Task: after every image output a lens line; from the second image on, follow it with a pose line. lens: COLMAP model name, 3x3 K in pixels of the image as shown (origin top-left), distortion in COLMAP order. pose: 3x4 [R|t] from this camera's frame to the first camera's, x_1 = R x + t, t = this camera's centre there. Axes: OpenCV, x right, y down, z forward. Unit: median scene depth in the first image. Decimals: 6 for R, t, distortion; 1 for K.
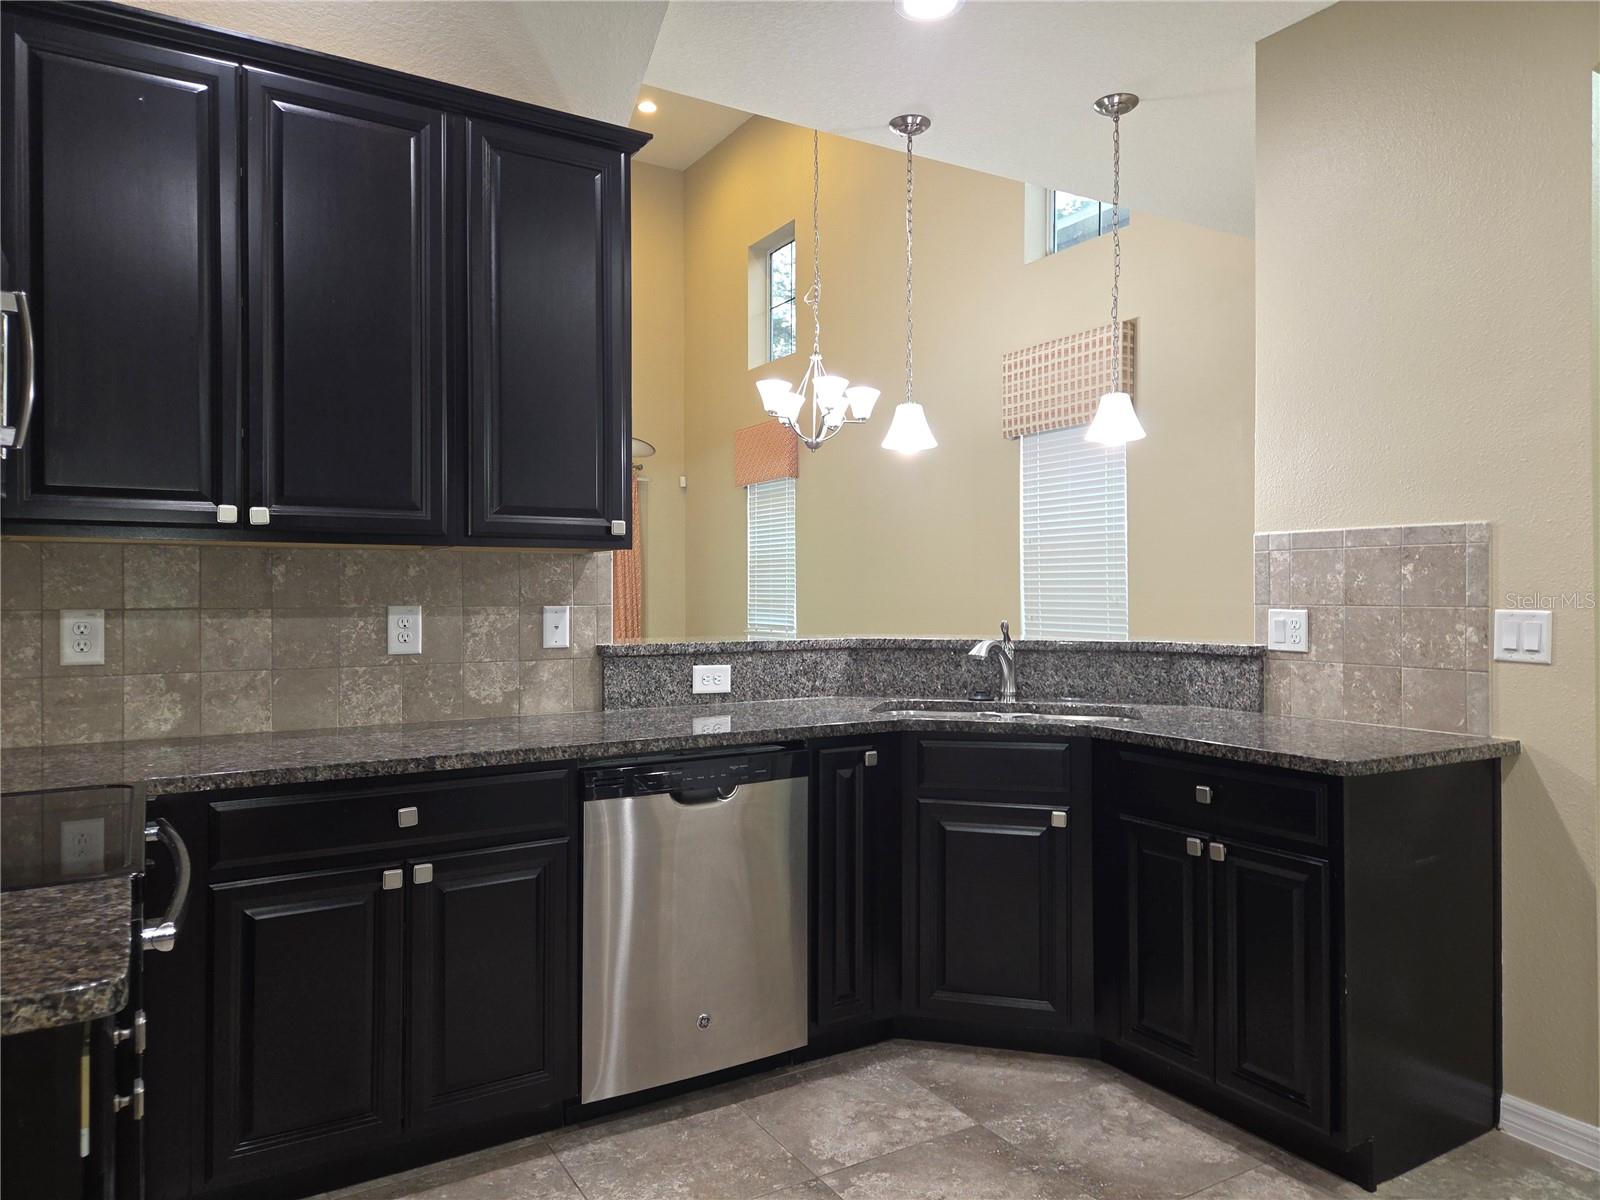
lens RADIAL K [[1062.5, 0, 800.8], [0, 1062.5, 596.1], [0, 0, 1]] dist [0.044859, -0.025980]
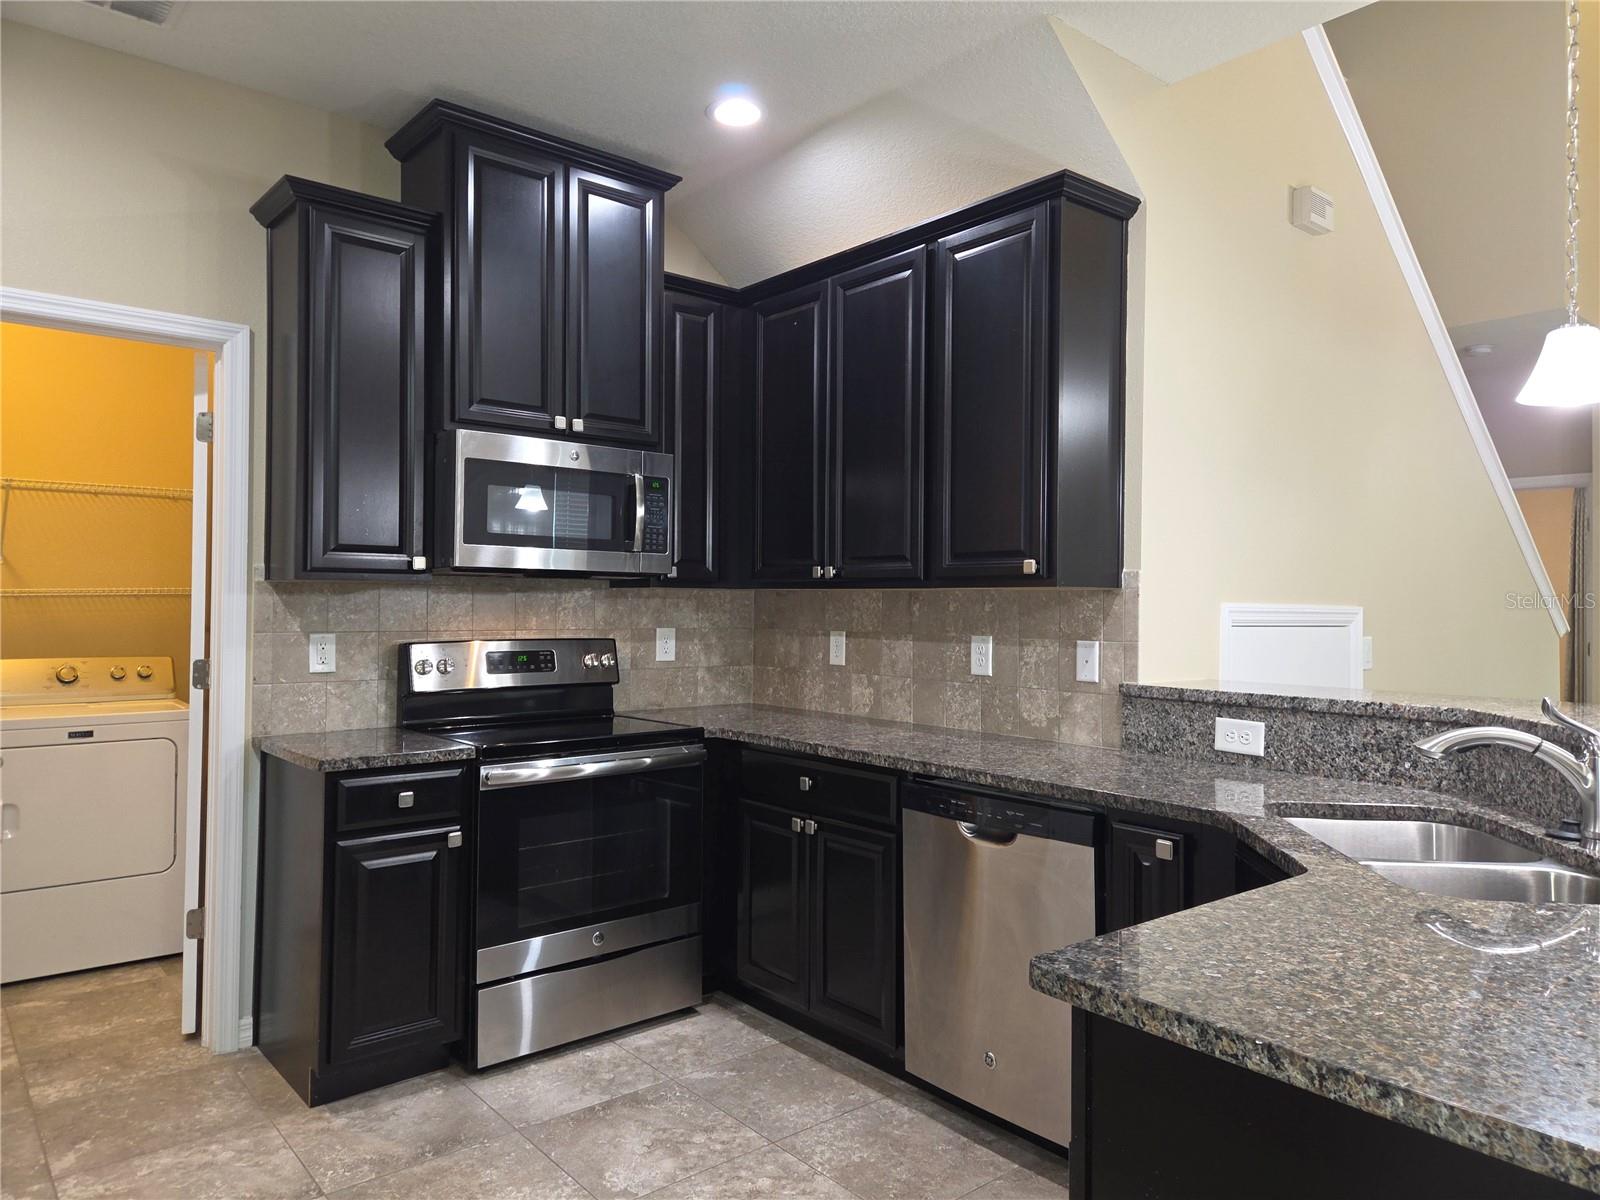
lens RADIAL K [[1062.5, 0, 797.7], [0, 1062.5, 598.1], [0, 0, 1]] dist [0.044859, -0.025980]
pose [[0.158484, -0.003631, -0.987355, 0.762395], [-0.015232, 0.999865, -0.006122, -0.022233], [0.987244, 0.016010, 0.158407, 0.574059]]
